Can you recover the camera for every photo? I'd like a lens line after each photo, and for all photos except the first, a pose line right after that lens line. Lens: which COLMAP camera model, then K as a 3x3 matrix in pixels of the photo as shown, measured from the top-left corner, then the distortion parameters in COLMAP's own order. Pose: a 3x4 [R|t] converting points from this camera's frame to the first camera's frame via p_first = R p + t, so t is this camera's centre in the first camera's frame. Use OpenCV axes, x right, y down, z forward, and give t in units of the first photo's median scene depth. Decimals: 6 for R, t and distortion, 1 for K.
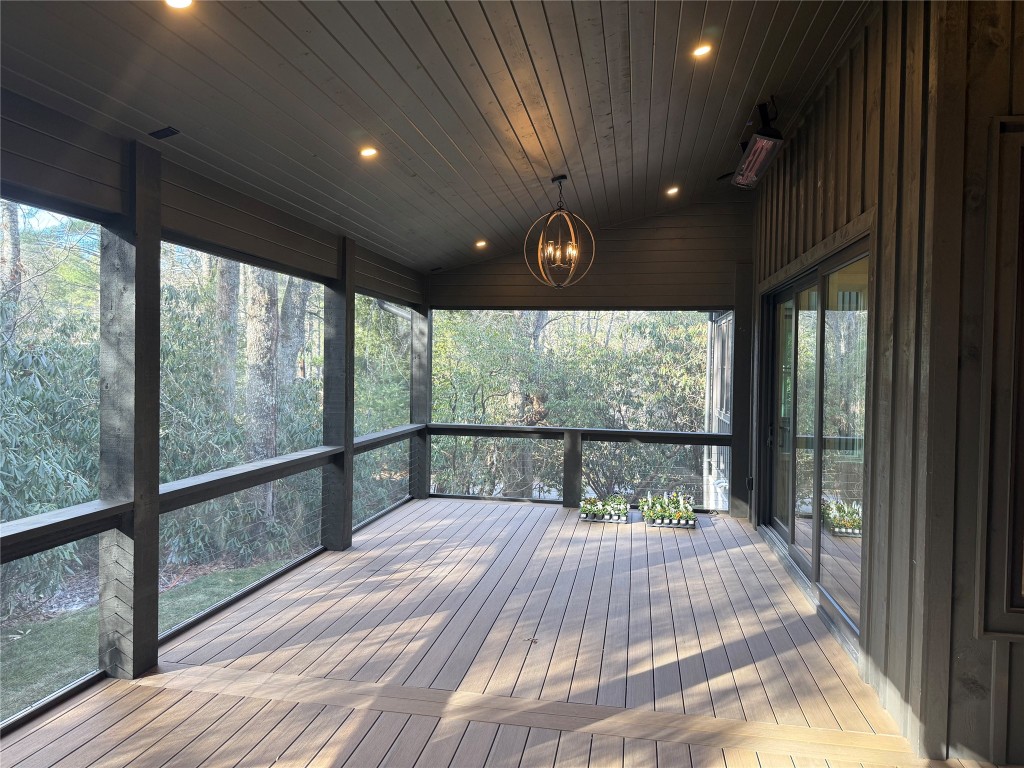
lens RADIAL K [[709.8, 0, 512.2], [0, 709.8, 377.6], [0, 0, 1]] dist [0.127611, -0.179967]
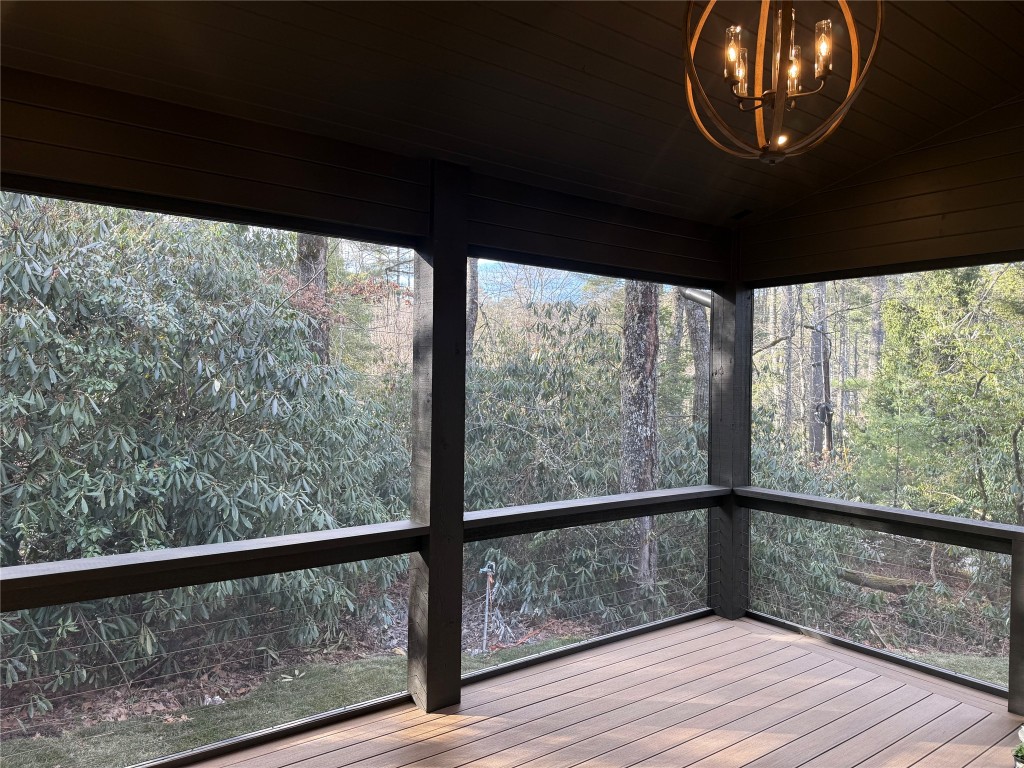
lens RADIAL K [[709.8, 0, 512.2], [0, 709.8, 377.6], [0, 0, 1]] dist [0.127611, -0.179967]
pose [[0.732956, -0.009585, -0.680208, 0.234532], [-0.013679, 0.999491, -0.028825, -0.007694], [0.680138, 0.030432, 0.732452, 0.729104]]
